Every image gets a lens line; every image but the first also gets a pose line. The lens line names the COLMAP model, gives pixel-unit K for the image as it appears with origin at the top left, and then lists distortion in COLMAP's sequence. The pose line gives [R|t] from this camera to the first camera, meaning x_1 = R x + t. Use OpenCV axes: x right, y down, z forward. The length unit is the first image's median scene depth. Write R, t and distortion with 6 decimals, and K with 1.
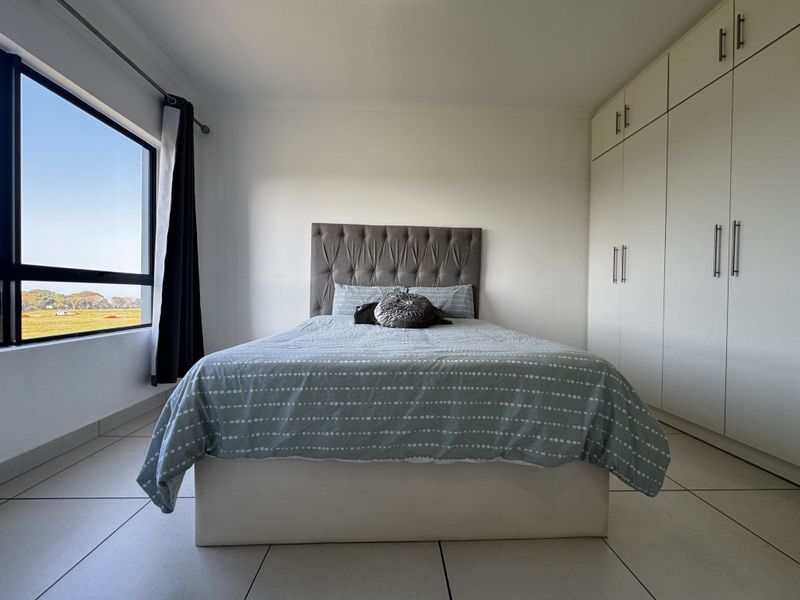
lens RADIAL K [[320.8, 0, 401.6], [0, 320.8, 296.3], [0, 0, 1]] dist [-0.003838, -0.000165]
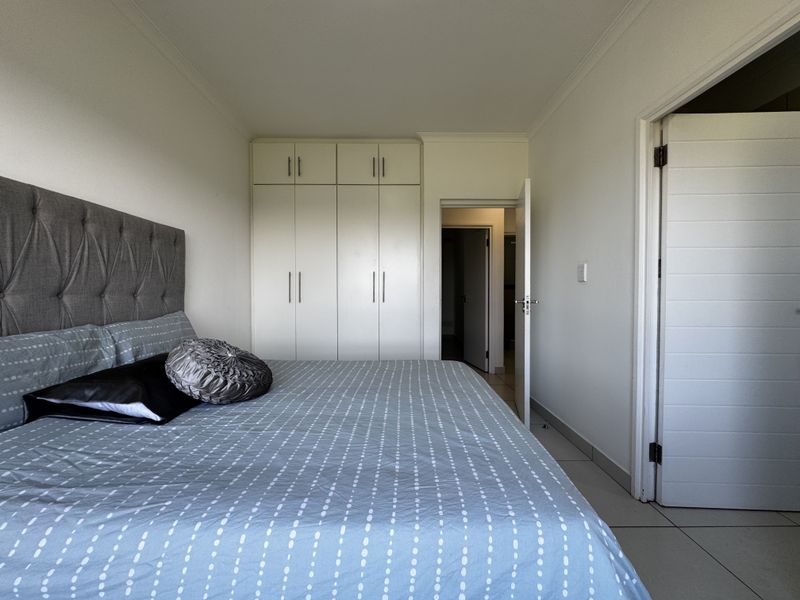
lens RADIAL K [[320.8, 0, 401.6], [0, 320.8, 296.3], [0, 0, 1]] dist [-0.003838, -0.000165]
pose [[0.030562, -0.013880, 0.999436, -0.448813], [0.003987, 0.999897, 0.013764, -0.077370], [-0.999525, 0.003564, 0.030615, 0.516210]]
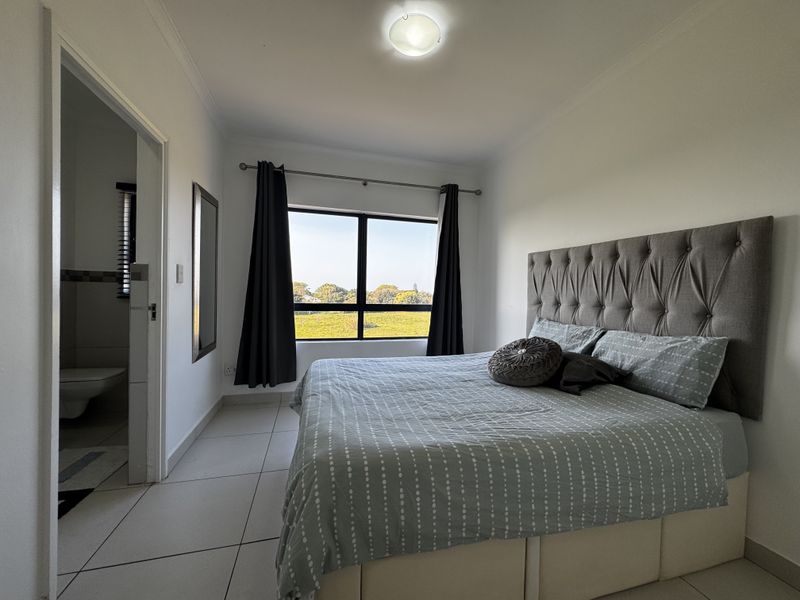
lens RADIAL K [[320.8, 0, 401.6], [0, 320.8, 296.3], [0, 0, 1]] dist [-0.003838, -0.000165]
pose [[0.235025, 0.006971, -0.971964, 0.579237], [-0.027497, 0.999622, 0.000520, -0.087565], [0.971600, 0.026604, 0.235128, 0.397386]]
